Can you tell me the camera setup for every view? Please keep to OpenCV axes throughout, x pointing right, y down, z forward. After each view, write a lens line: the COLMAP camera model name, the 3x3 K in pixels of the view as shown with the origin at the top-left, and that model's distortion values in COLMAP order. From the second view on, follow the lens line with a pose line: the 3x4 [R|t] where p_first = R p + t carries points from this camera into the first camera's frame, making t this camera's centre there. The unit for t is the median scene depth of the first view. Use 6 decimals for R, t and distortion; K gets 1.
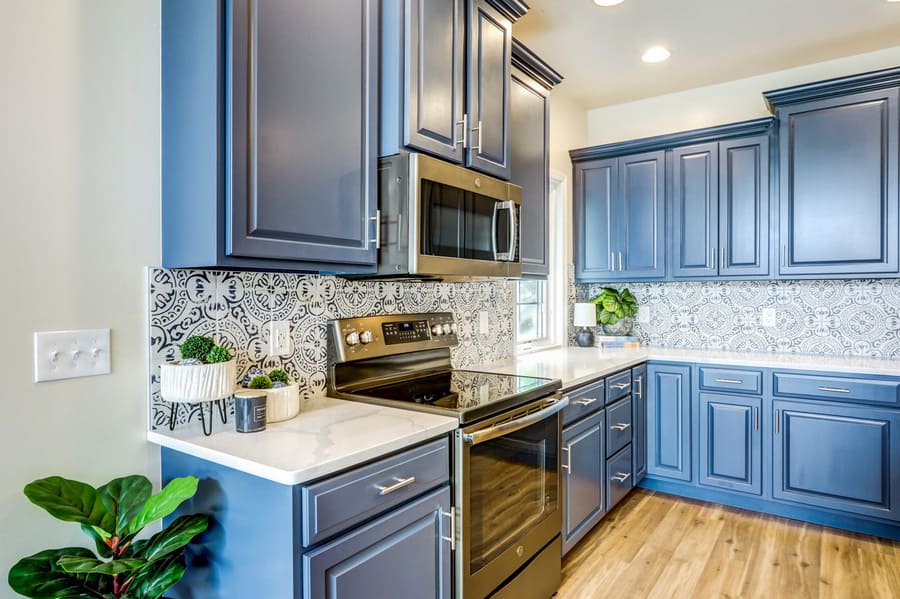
lens RADIAL K [[543.4, 0, 413.7], [0, 543.4, 296.6], [0, 0, 1]] dist [-0.009066, 0.000722]
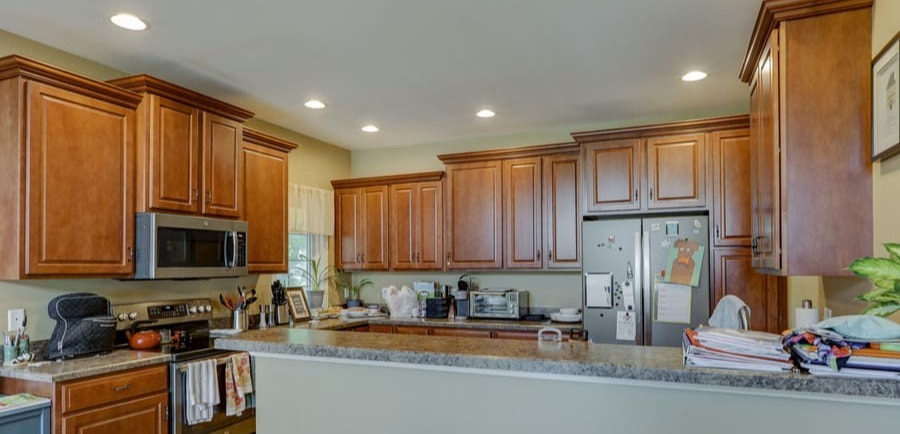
lens RADIAL K [[527.1, 0, 434.5], [0, 527.1, 266.5], [0, 0, 1]] dist [-0.016448, 0.002426]
pose [[0.973440, -0.005471, 0.228876, 0.403121], [0.009124, 0.999847, -0.014908, -0.037562], [-0.228760, 0.016601, 0.973341, -0.707503]]
